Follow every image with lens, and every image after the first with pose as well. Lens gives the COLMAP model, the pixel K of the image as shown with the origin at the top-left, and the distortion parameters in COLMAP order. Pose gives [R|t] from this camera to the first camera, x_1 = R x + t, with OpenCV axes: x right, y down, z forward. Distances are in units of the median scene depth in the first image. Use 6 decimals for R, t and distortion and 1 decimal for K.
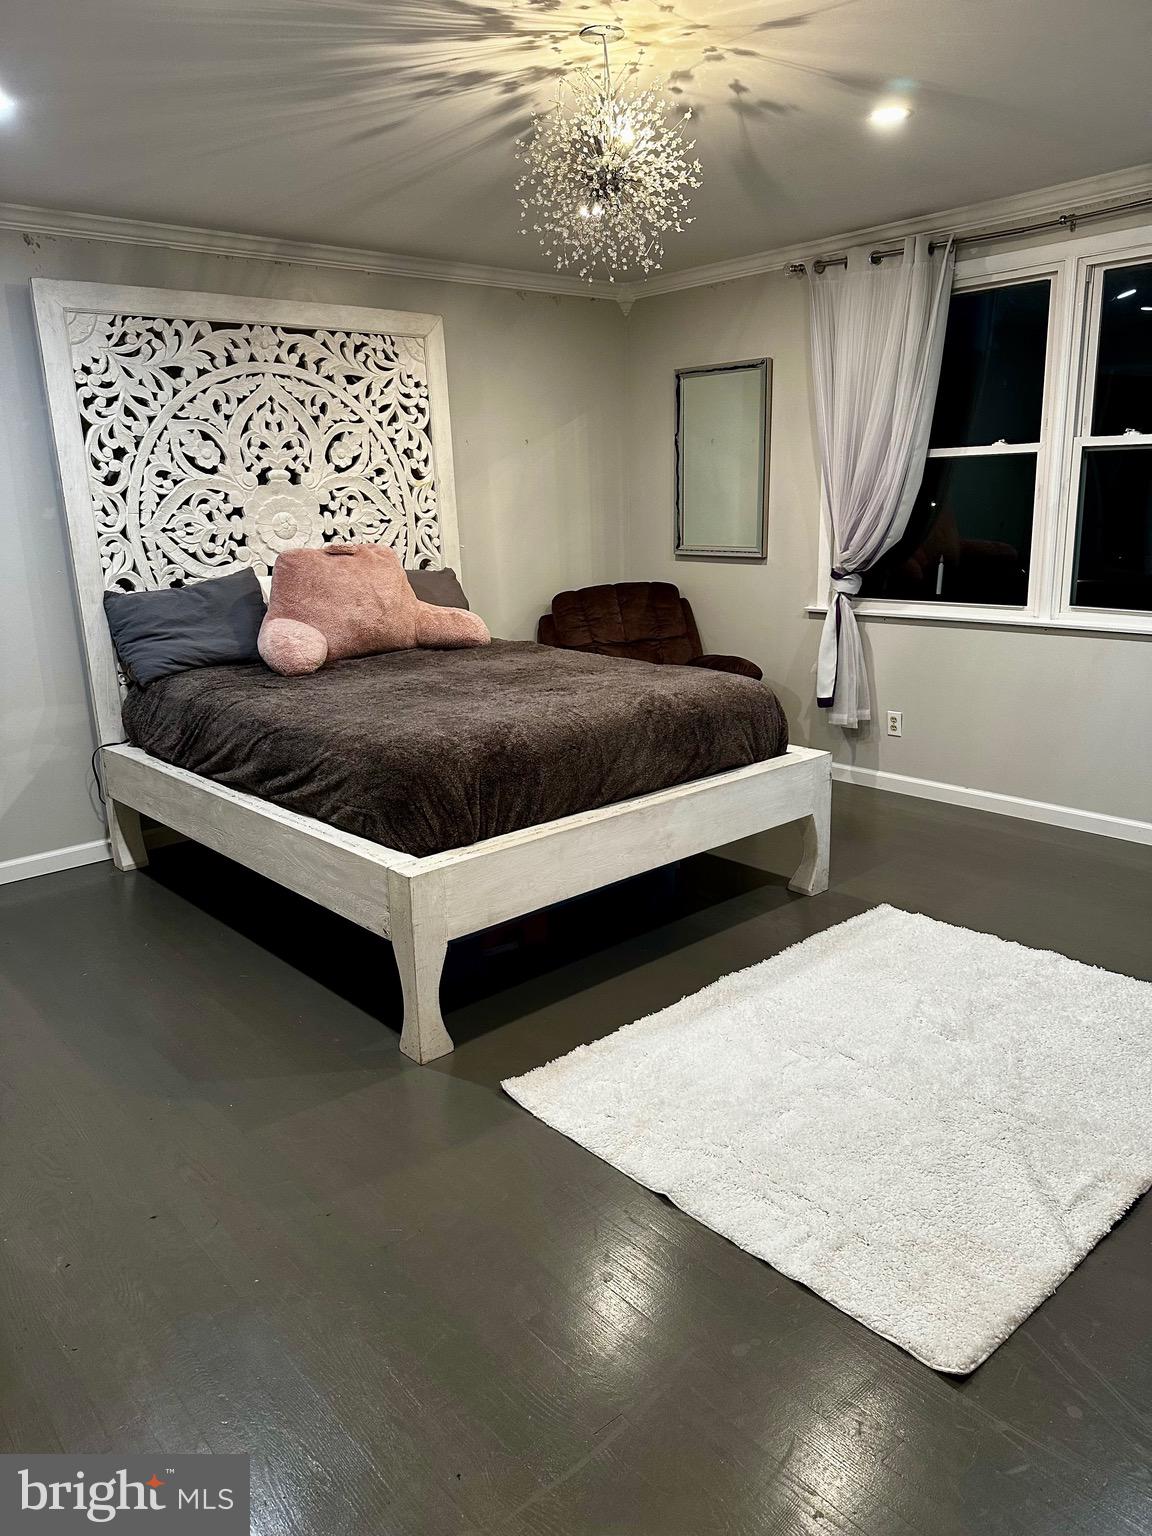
lens RADIAL K [[1085.8, 0, 595.1], [0, 1085.8, 766.6], [0, 0, 1]] dist [-0.007634, 0.001579]
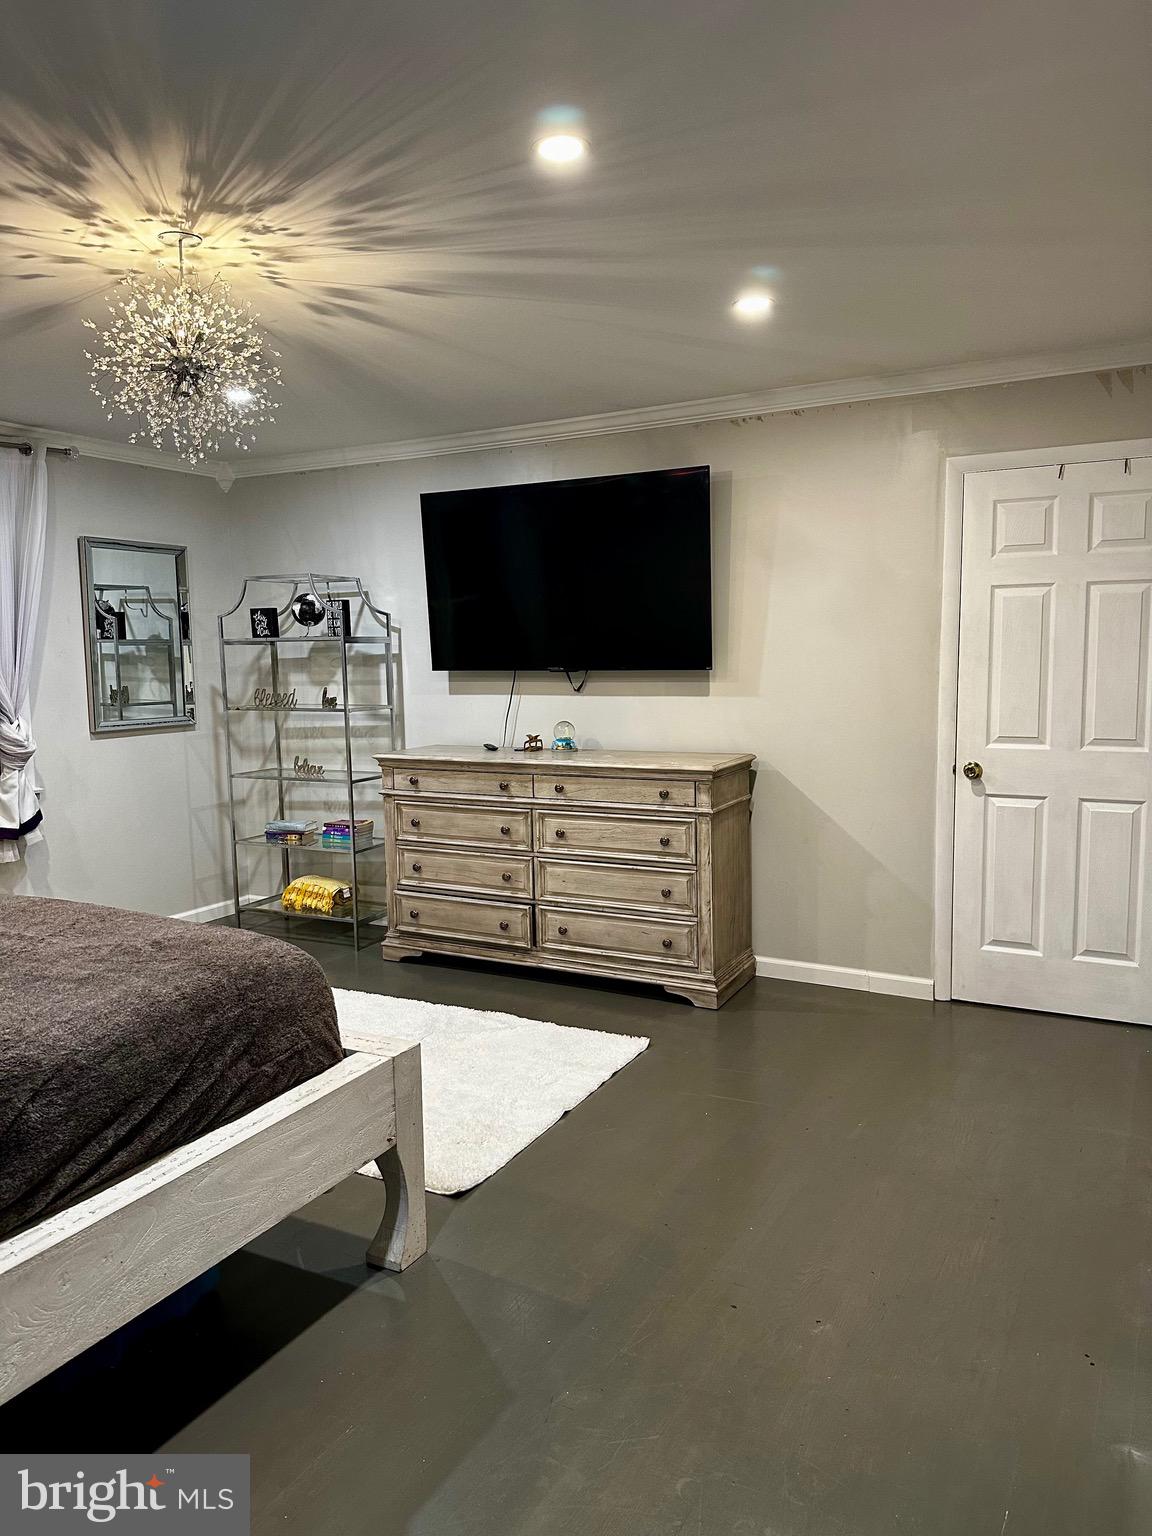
lens RADIAL K [[1085.8, 0, 595.1], [0, 1085.8, 766.6], [0, 0, 1]] dist [-0.007634, 0.001579]
pose [[-0.363508, -0.062364, 0.929501, -1.088946], [0.269729, 0.947974, 0.169089, -0.245698], [-0.891688, 0.312178, -0.327775, 1.083119]]
